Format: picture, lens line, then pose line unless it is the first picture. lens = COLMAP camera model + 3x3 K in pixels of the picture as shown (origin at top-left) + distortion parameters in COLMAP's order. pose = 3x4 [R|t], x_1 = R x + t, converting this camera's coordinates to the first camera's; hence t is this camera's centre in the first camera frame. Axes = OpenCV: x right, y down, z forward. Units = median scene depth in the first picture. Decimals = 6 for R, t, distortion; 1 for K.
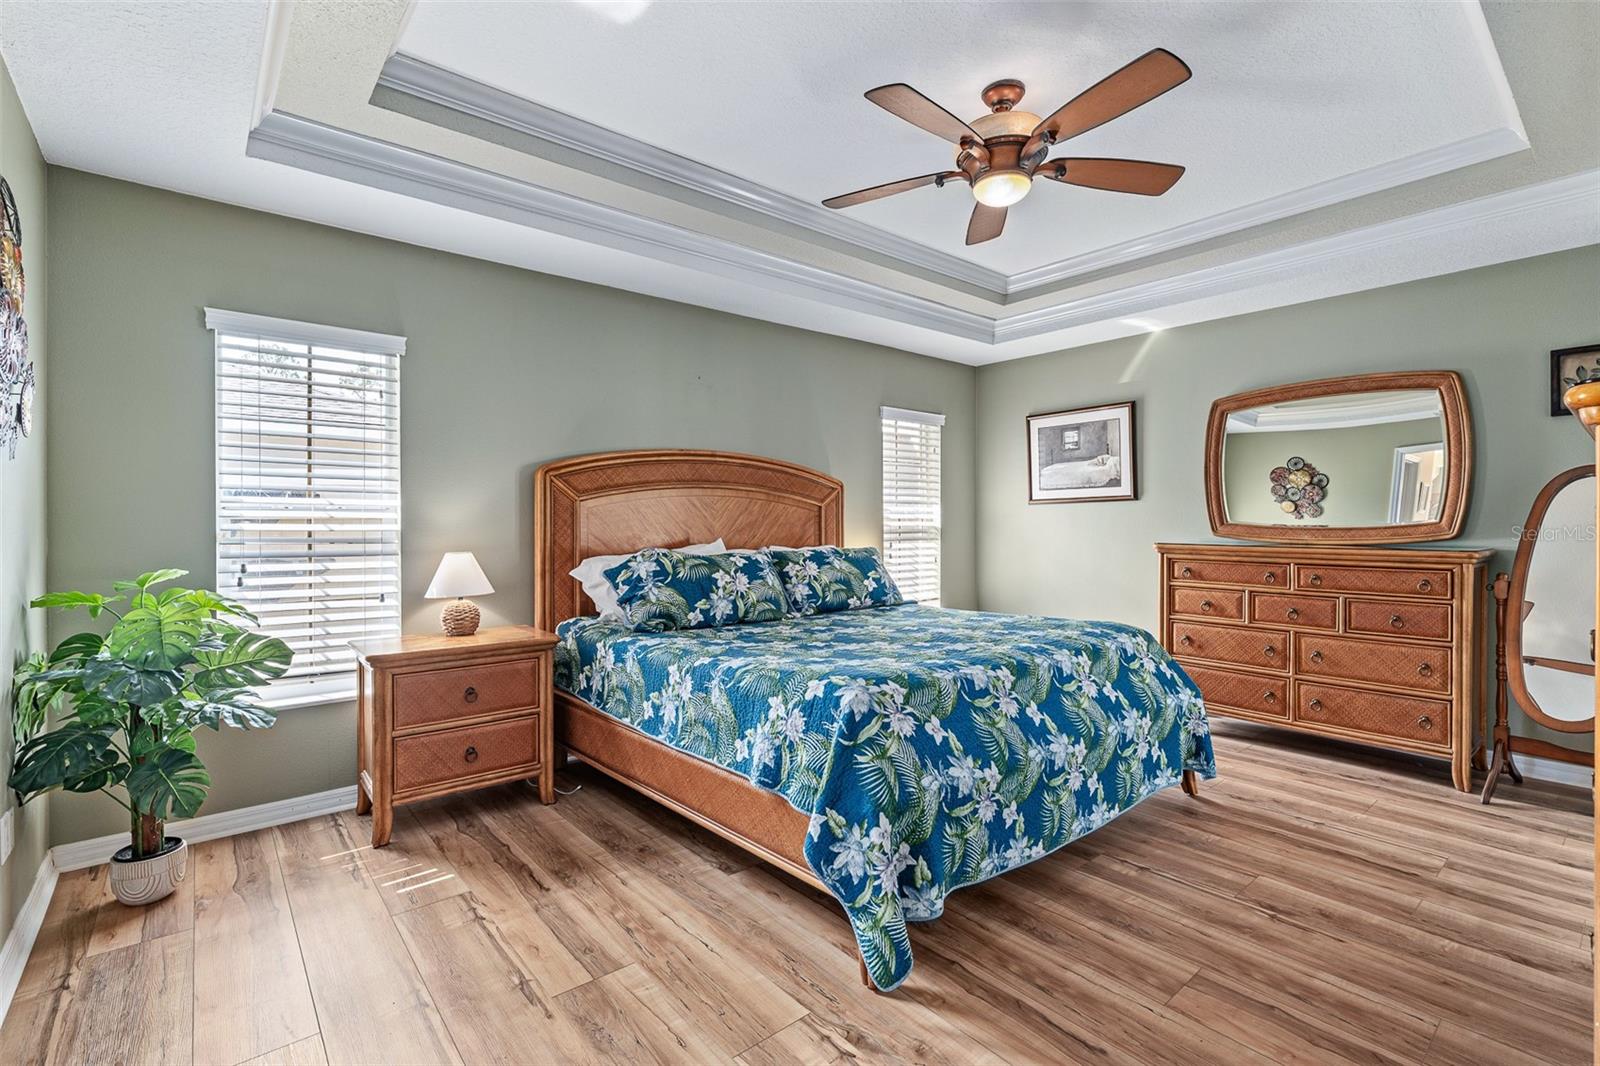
lens RADIAL K [[722.8, 0, 794.7], [0, 722.8, 527.0], [0, 0, 1]] dist [-0.002775, 0.000254]
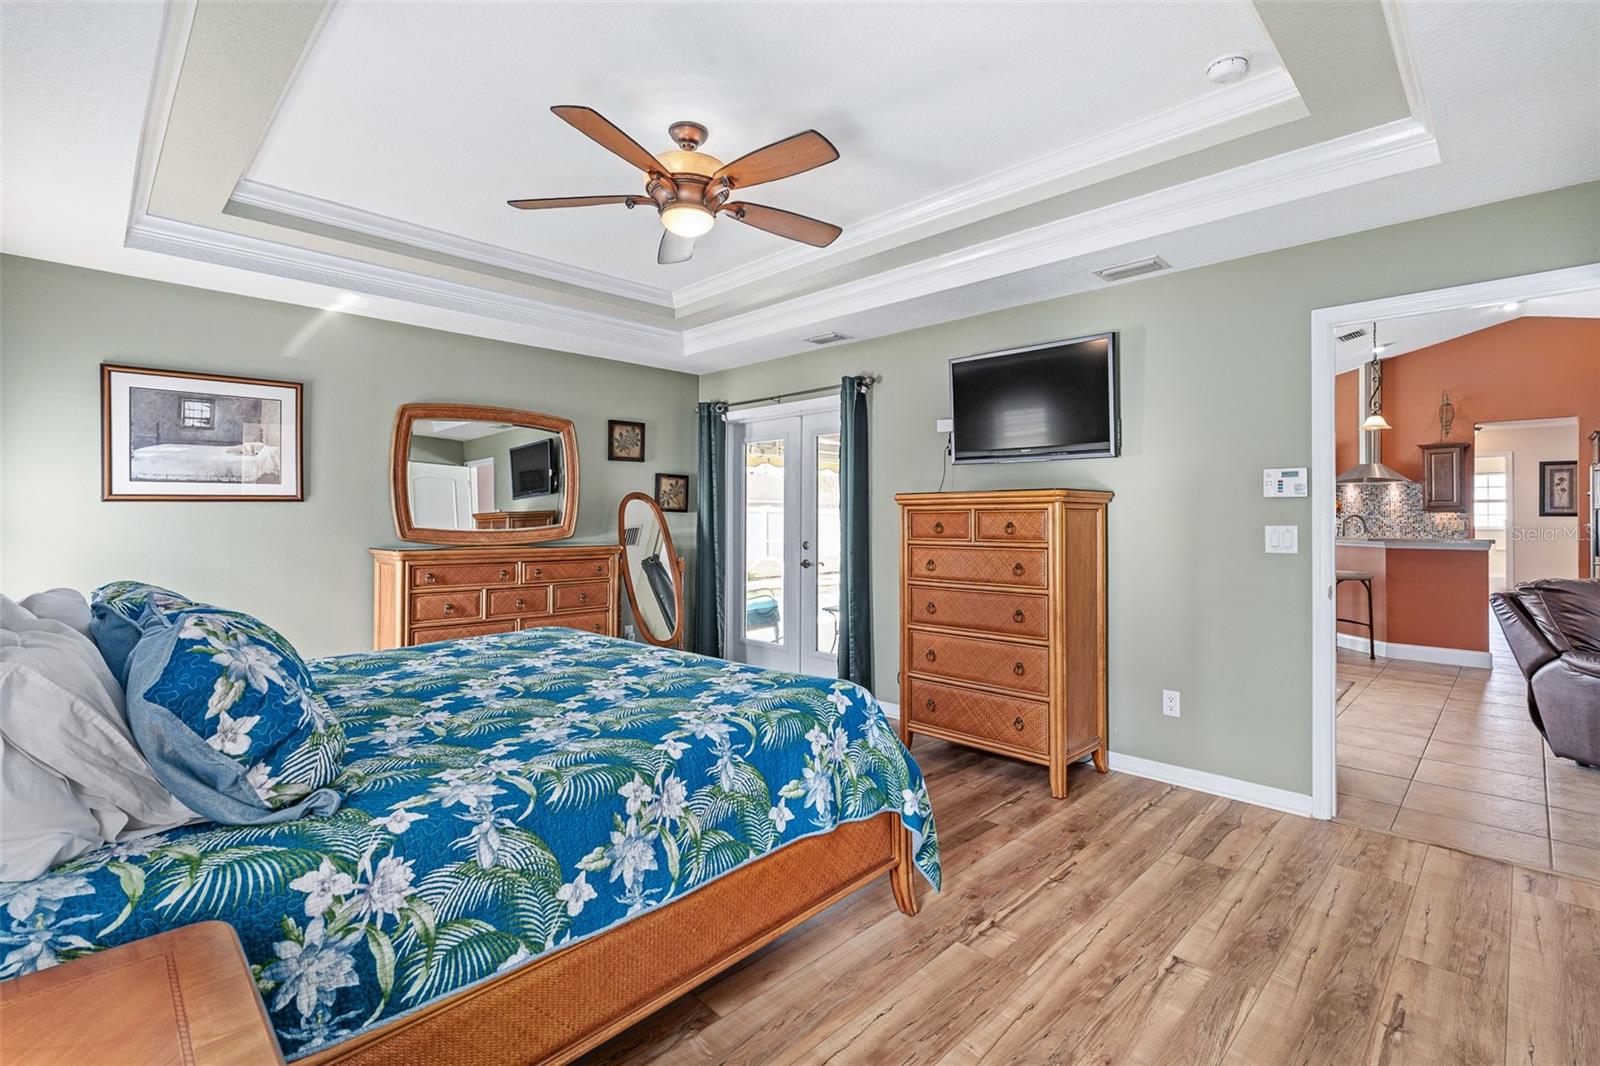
lens RADIAL K [[731.1, 0, 800.8], [0, 731.1, 516.3], [0, 0, 1]] dist [-0.003102, -0.000205]
pose [[-0.093901, 0.003882, 0.995574, -0.641186], [0.005427, 0.999980, -0.003388, -0.020465], [-0.995567, 0.005085, -0.093920, 0.748751]]
